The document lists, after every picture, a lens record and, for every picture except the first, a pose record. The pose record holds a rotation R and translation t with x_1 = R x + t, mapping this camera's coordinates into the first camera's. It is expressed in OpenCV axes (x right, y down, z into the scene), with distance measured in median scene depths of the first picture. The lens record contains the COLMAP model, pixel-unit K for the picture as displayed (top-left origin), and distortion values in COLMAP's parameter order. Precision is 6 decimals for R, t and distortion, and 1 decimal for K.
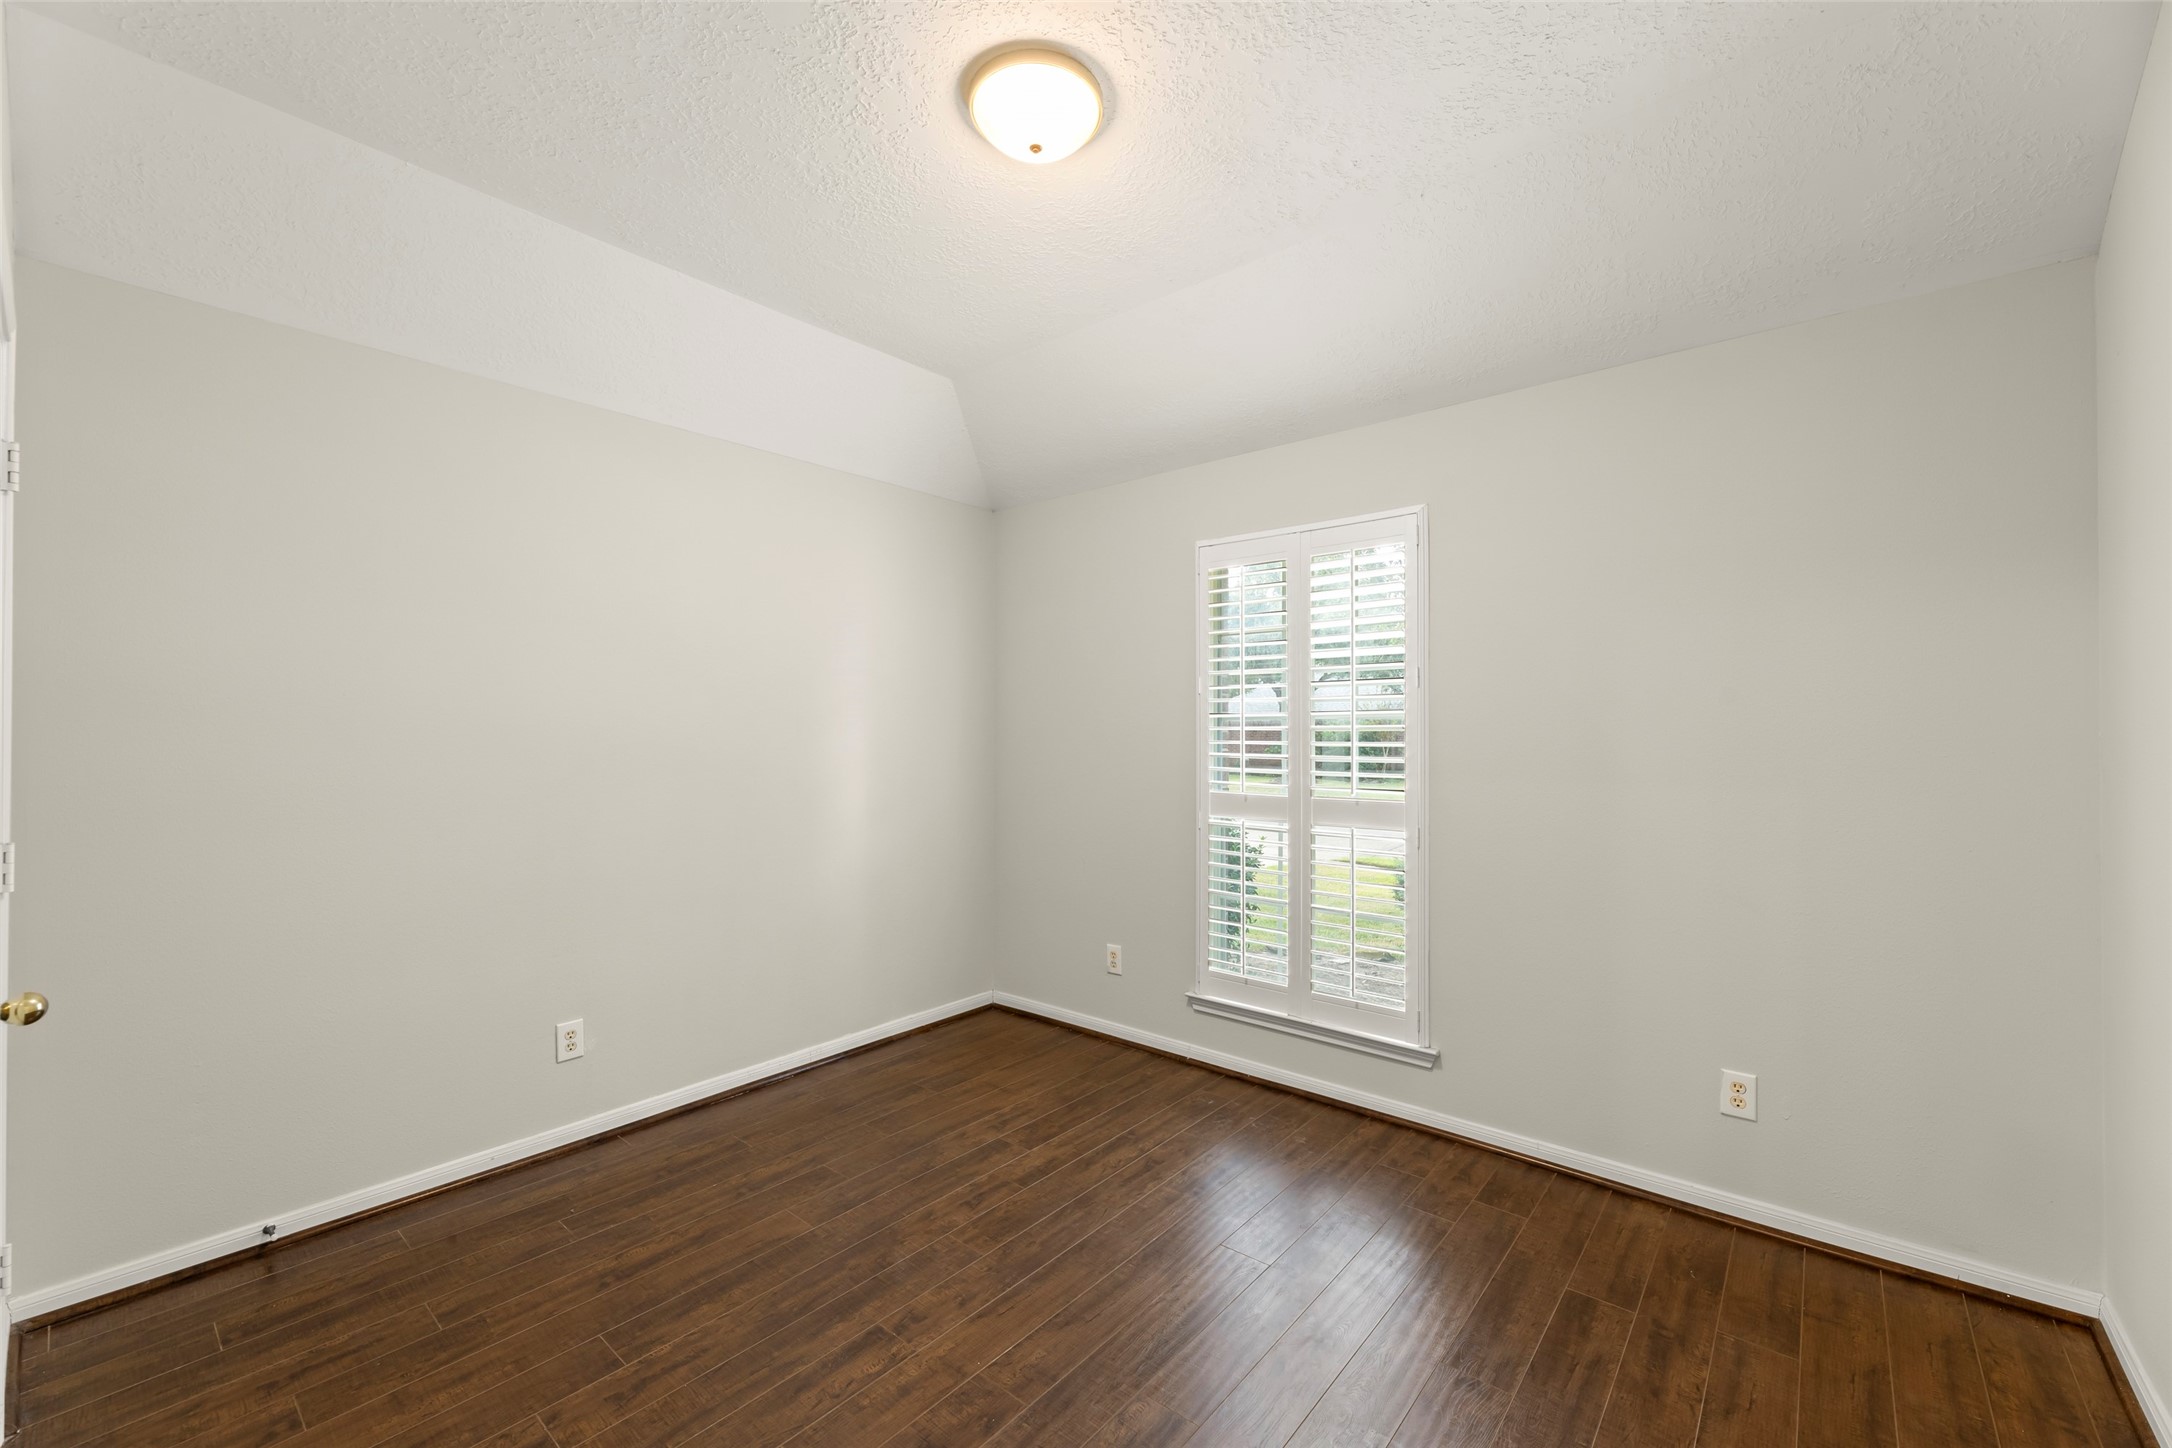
lens RADIAL K [[878.4, 0, 1082.3], [0, 878.4, 727.2], [0, 0, 1]] dist [0.004022, 0.000175]
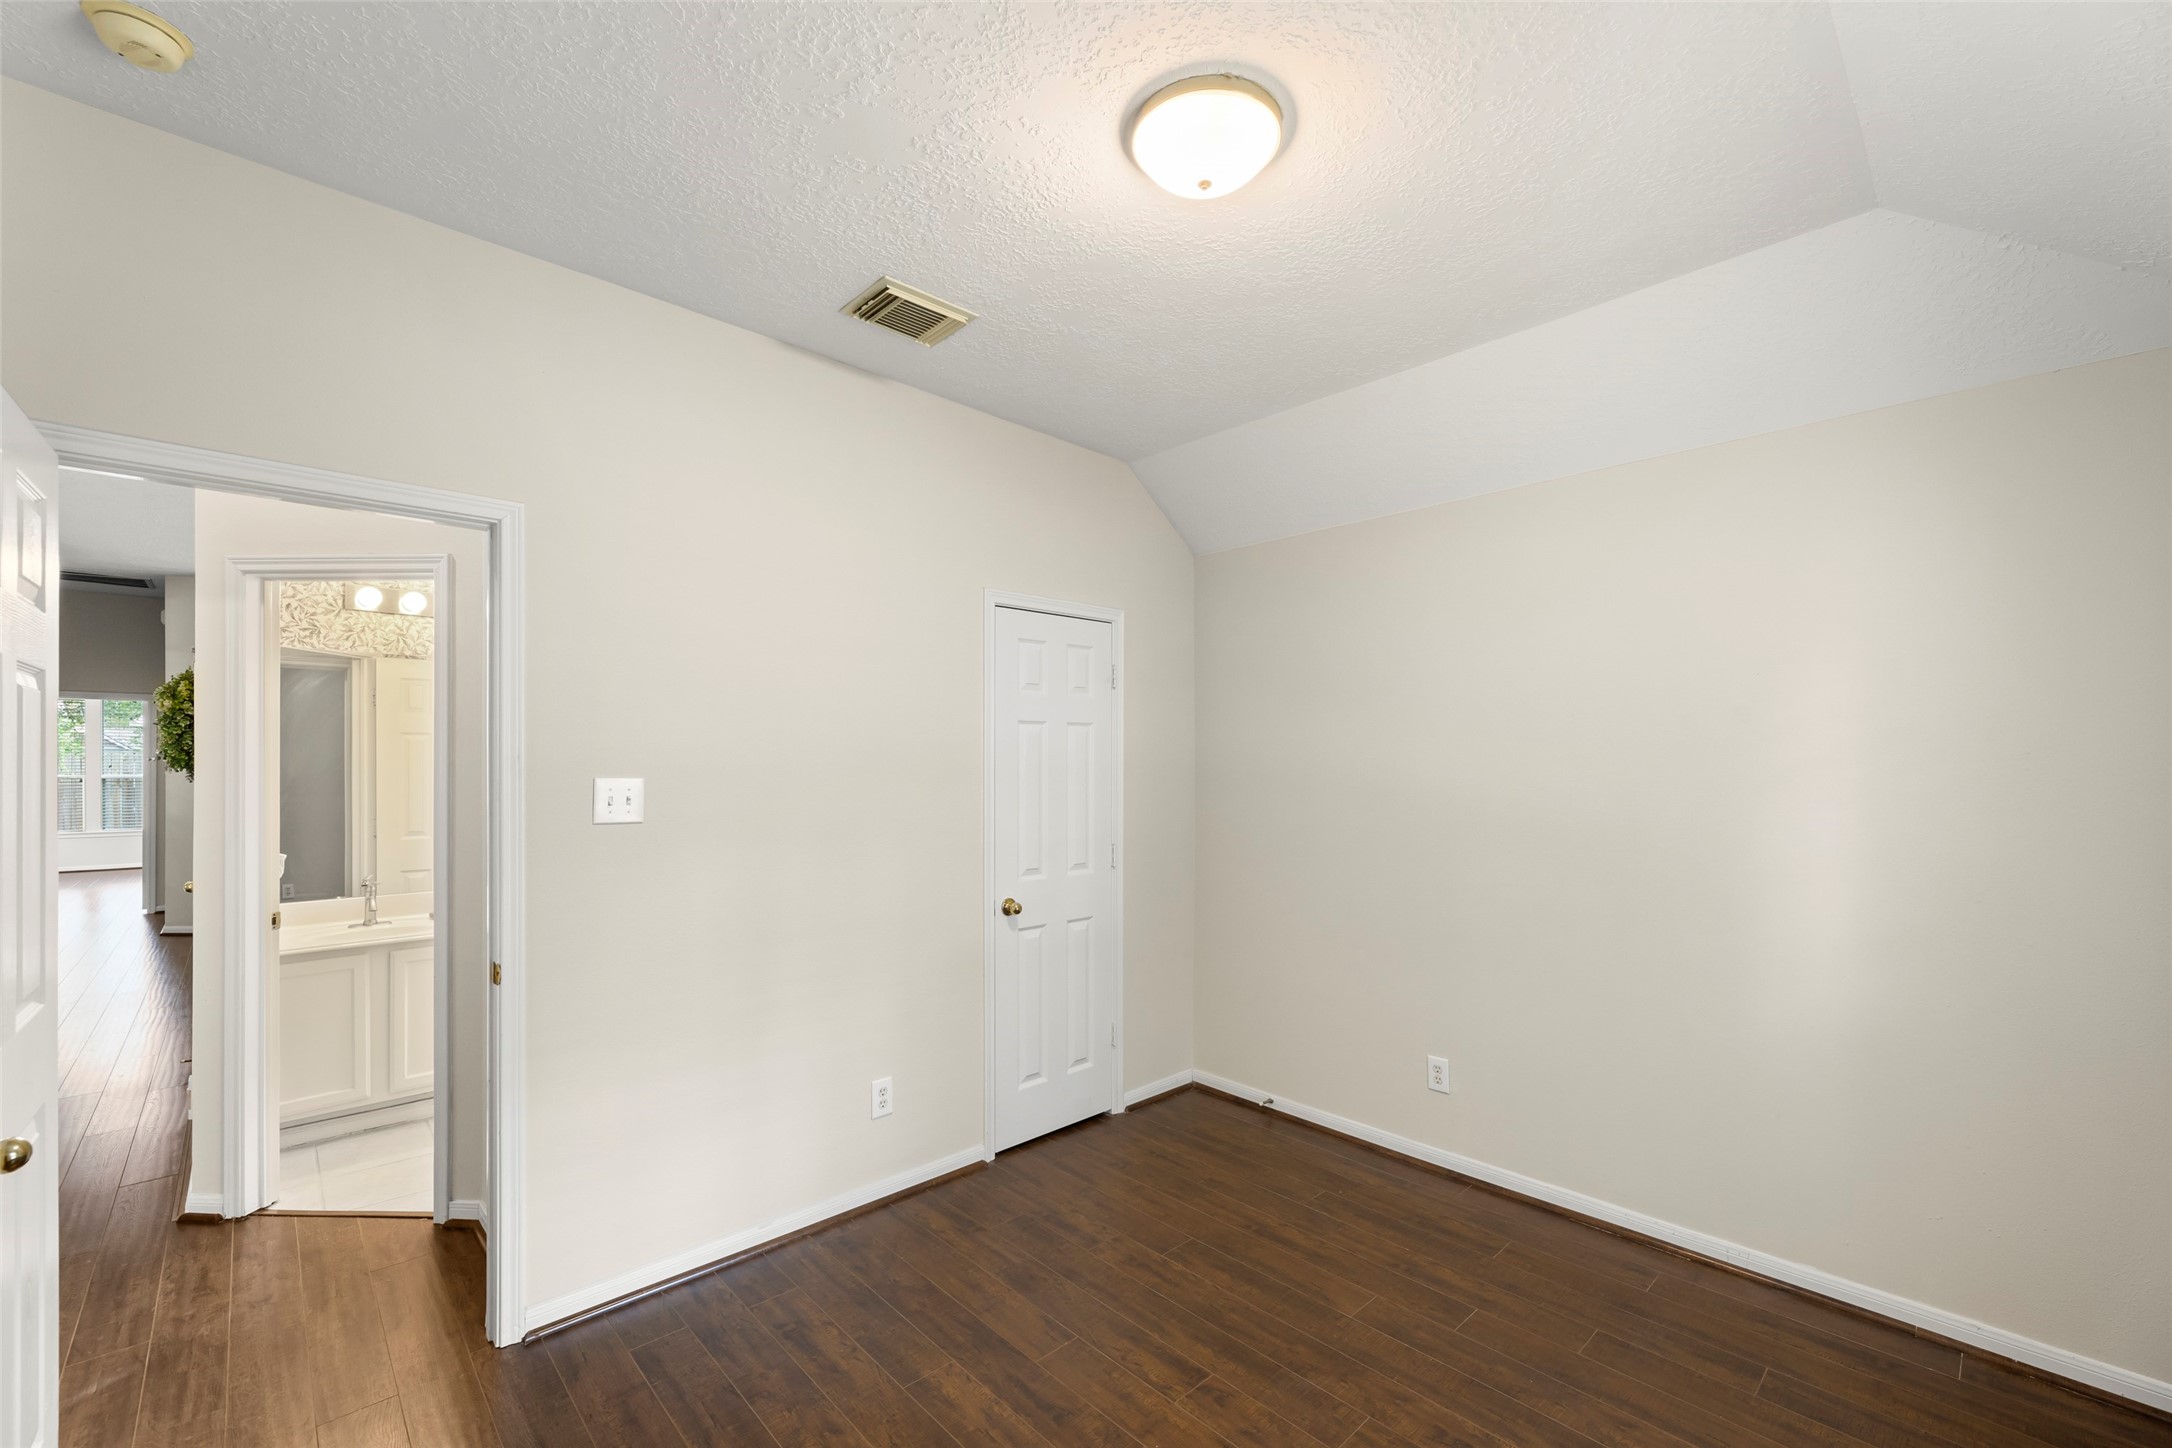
lens RADIAL K [[878.4, 0, 1082.2], [0, 878.4, 743.5], [0, 0, 1]] dist [0.004022, 0.000175]
pose [[-0.105797, -0.017445, -0.994235, 0.752961], [0.005434, 0.999821, -0.018121, -0.066362], [0.994373, -0.007320, -0.105683, 0.831663]]
